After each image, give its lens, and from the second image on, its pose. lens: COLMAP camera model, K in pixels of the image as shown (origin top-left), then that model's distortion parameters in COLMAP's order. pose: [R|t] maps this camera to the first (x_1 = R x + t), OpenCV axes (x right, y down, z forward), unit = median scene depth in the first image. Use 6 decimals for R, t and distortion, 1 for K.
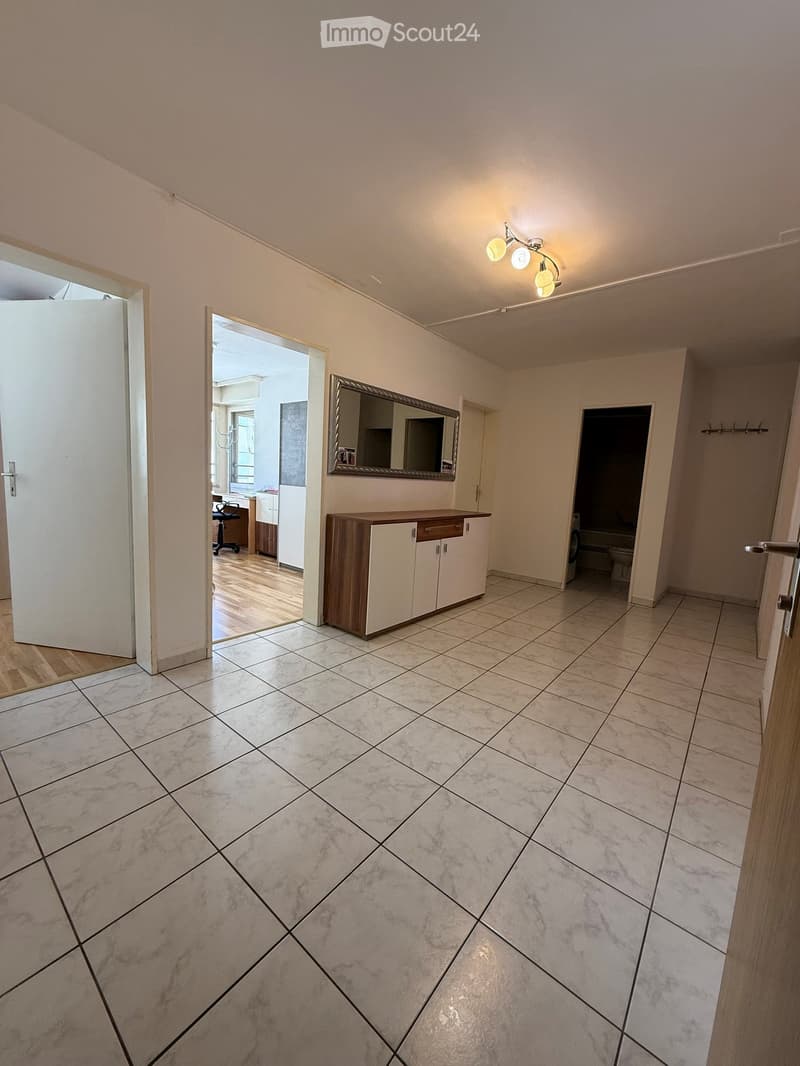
lens RADIAL K [[424.2, 0, 398.8], [0, 424.2, 528.3], [0, 0, 1]] dist [-0.000926, 0.000951]
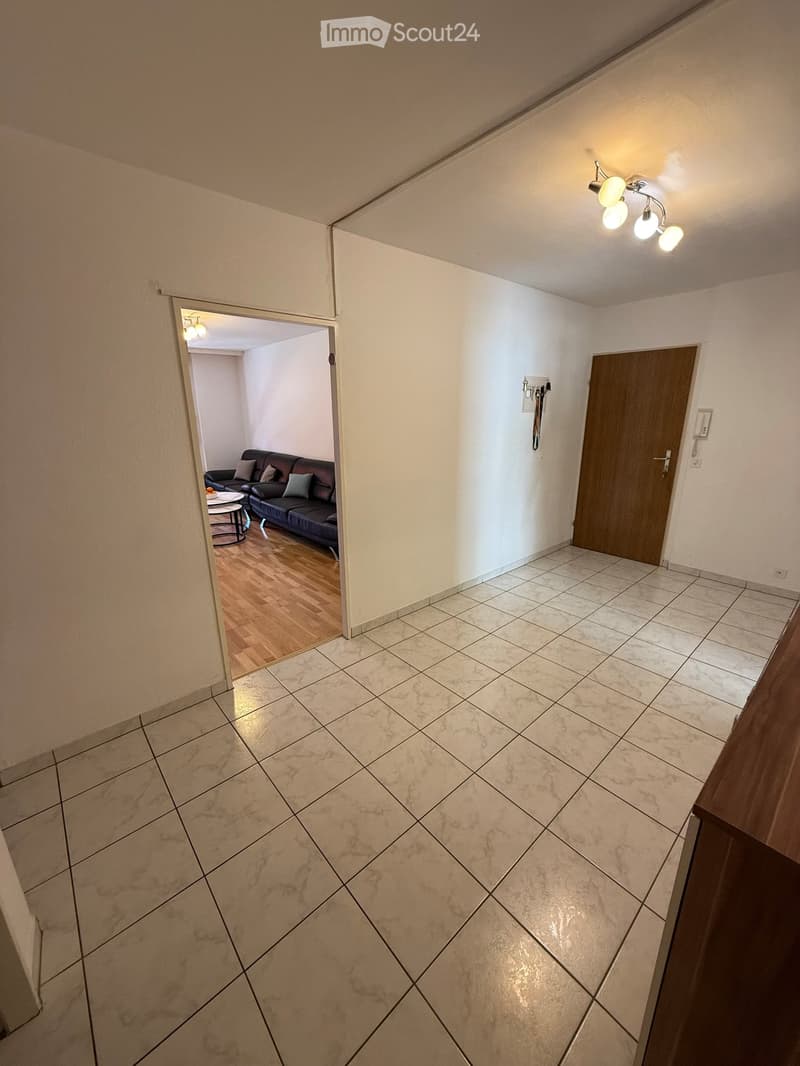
lens RADIAL K [[424.2, 0, 398.1], [0, 424.2, 533.4], [0, 0, 1]] dist [-0.000926, 0.000951]
pose [[-0.985490, -0.090492, 0.143598, 0.582414], [-0.025581, 0.915547, 0.401396, -0.385158], [-0.167794, 0.391899, -0.904578, 2.032191]]
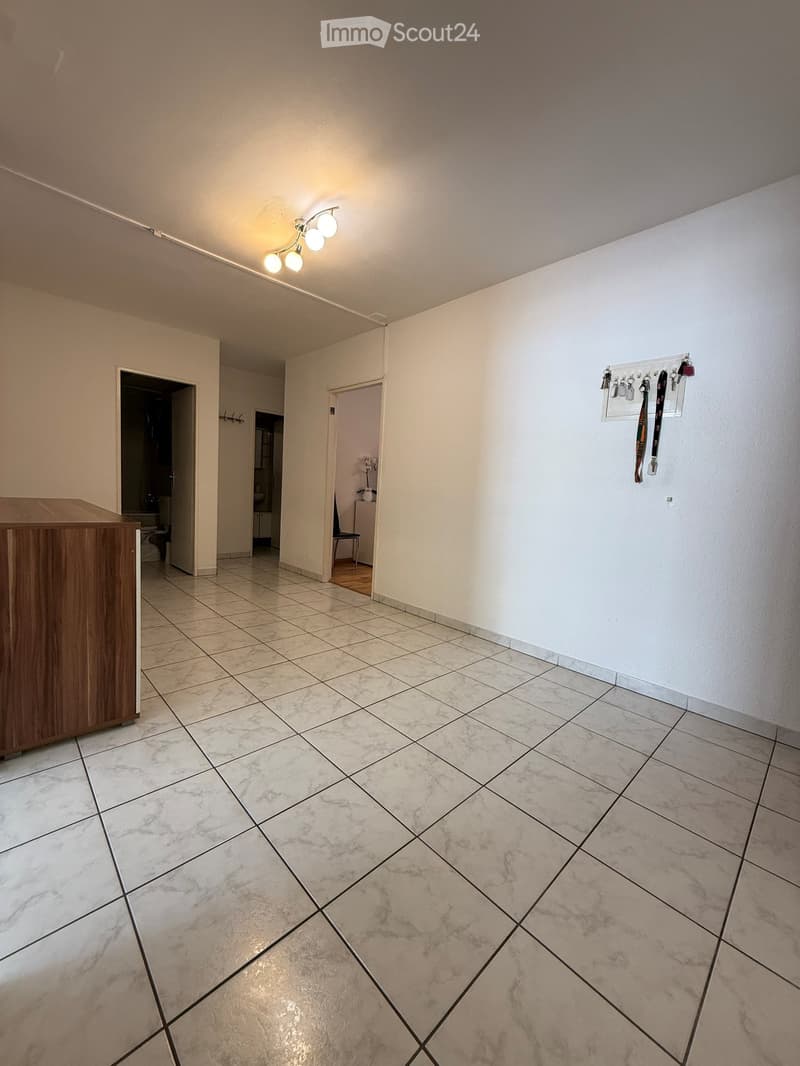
lens RADIAL K [[424.2, 0, 399.8], [0, 424.2, 528.6], [0, 0, 1]] dist [-0.000926, 0.000951]
pose [[0.125670, -0.136029, 0.982702, -0.738632], [0.065882, 0.989513, 0.128546, -0.075990], [-0.989882, 0.048588, 0.133314, 0.679498]]
